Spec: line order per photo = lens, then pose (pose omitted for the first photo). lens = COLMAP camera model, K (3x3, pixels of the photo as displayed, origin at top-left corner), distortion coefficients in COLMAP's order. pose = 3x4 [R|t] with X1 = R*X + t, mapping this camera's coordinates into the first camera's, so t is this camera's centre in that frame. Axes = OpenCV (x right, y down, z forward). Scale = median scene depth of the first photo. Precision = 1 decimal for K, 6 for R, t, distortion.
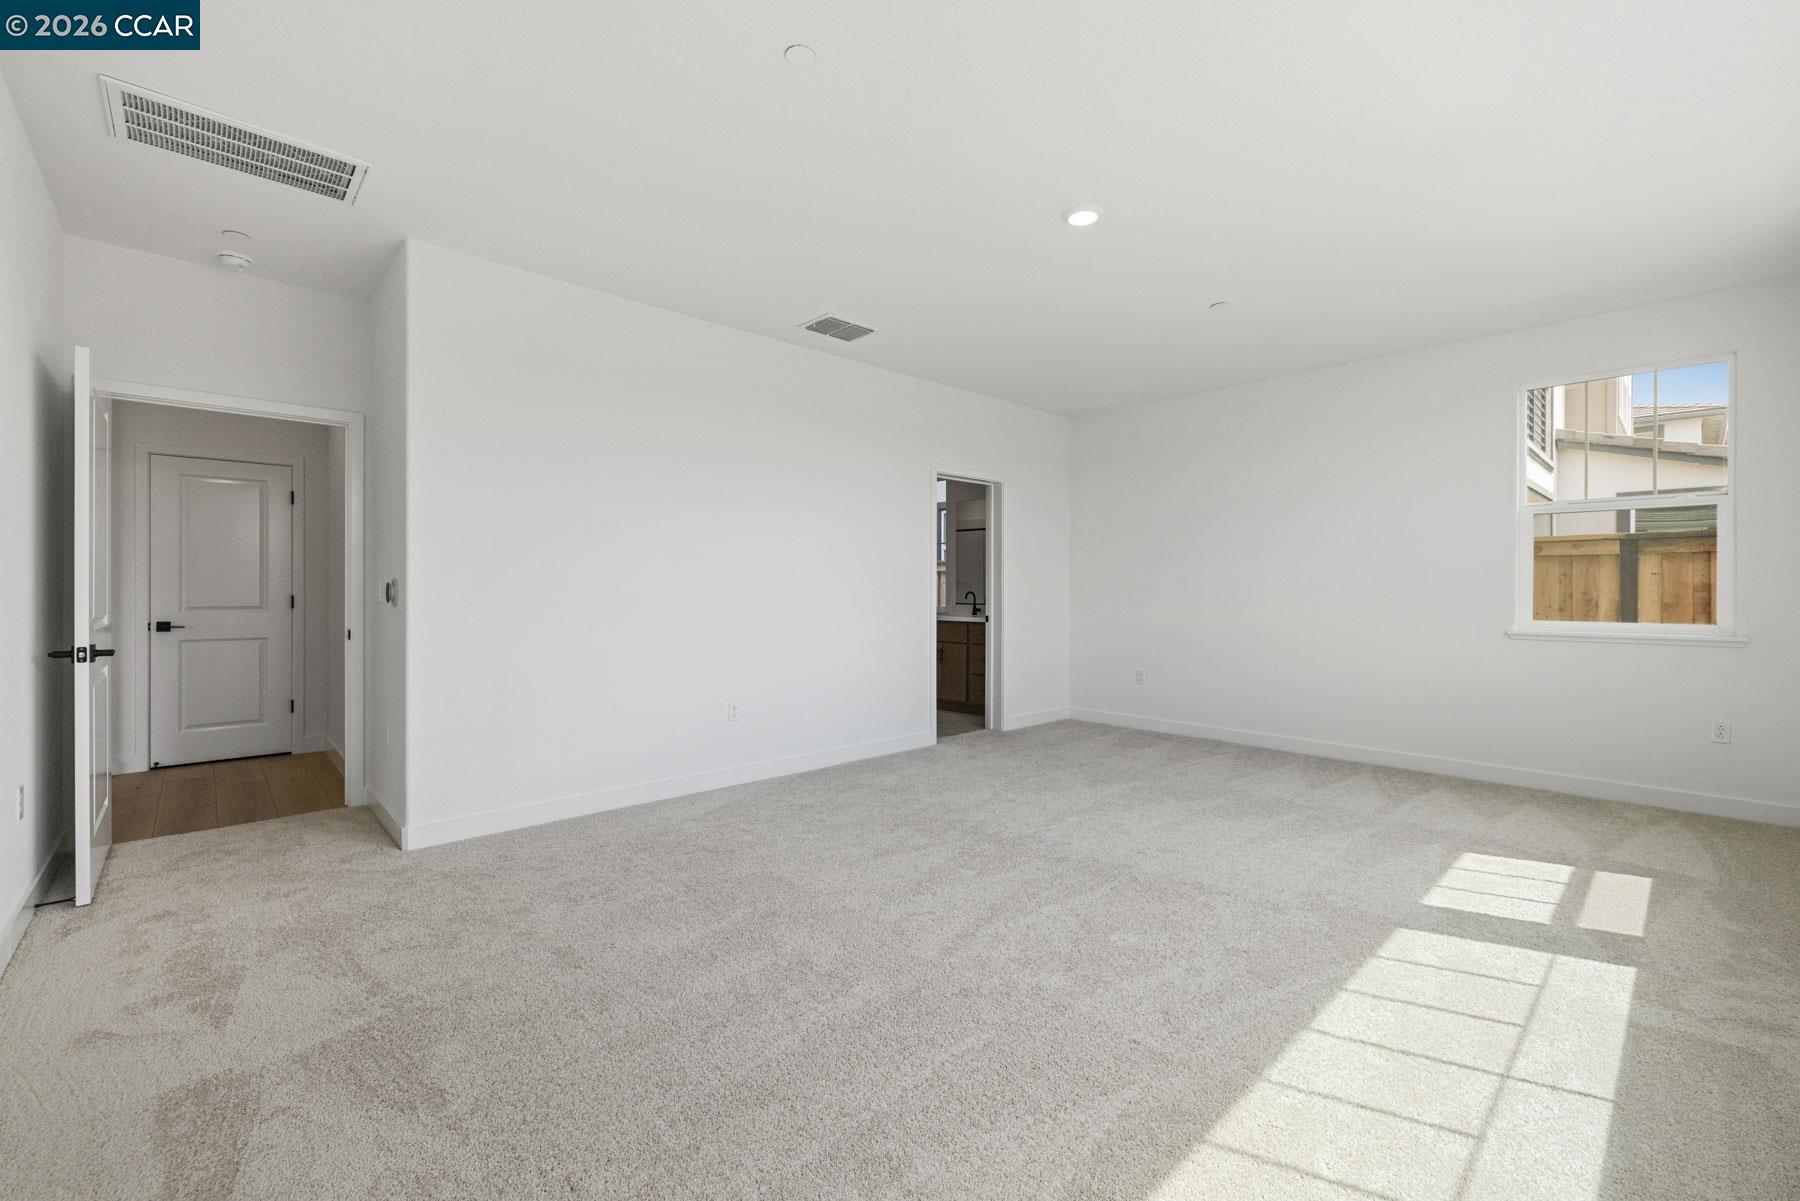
lens RADIAL K [[751.2, 0, 900.0], [0, 751.2, 600.5], [0, 0, 1]] dist [0.000072, -0.000007]
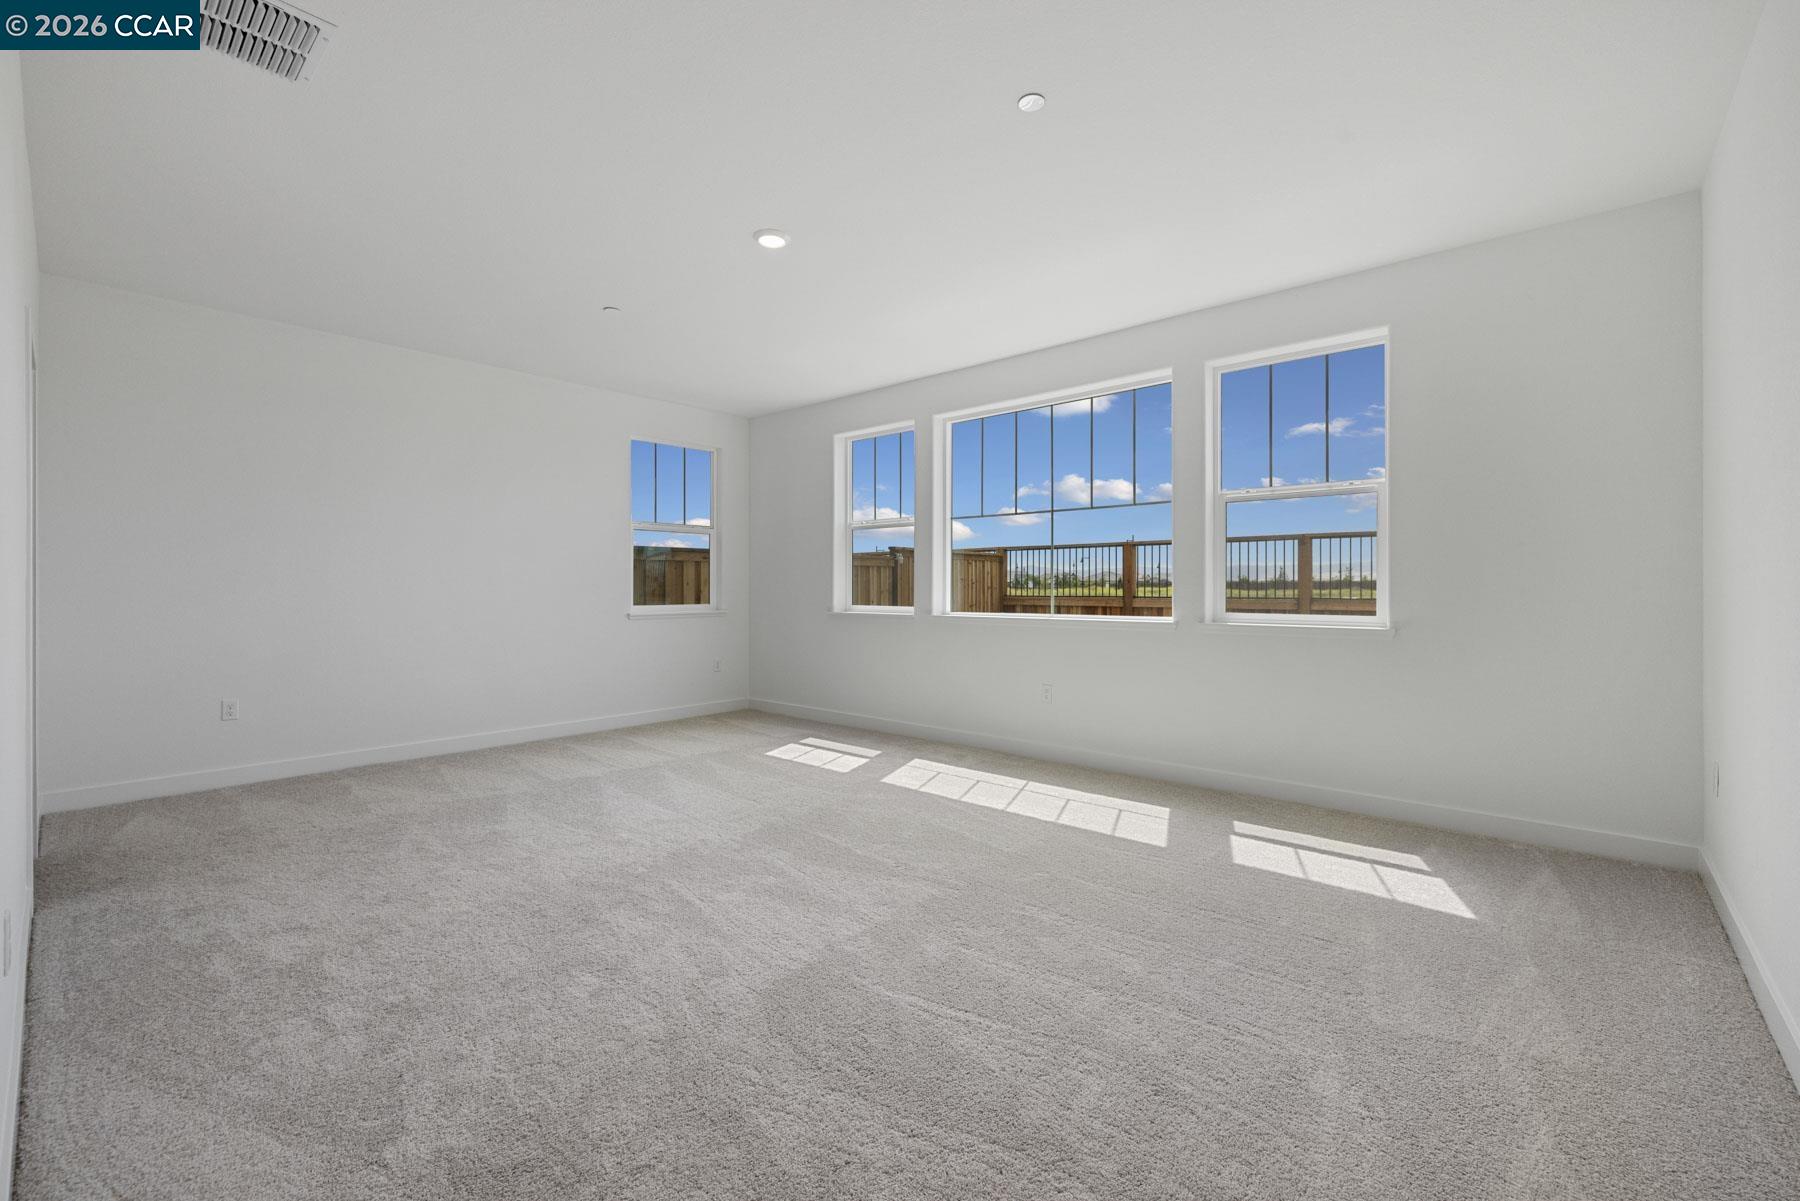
lens RADIAL K [[751.2, 0, 900.0], [0, 751.2, 600.5], [0, 0, 1]] dist [0.000072, -0.000007]
pose [[-0.087631, -0.029348, 0.995721, -0.838871], [0.010103, 0.999488, 0.030348, -0.028603], [-0.996102, 0.012719, -0.087290, 0.864319]]
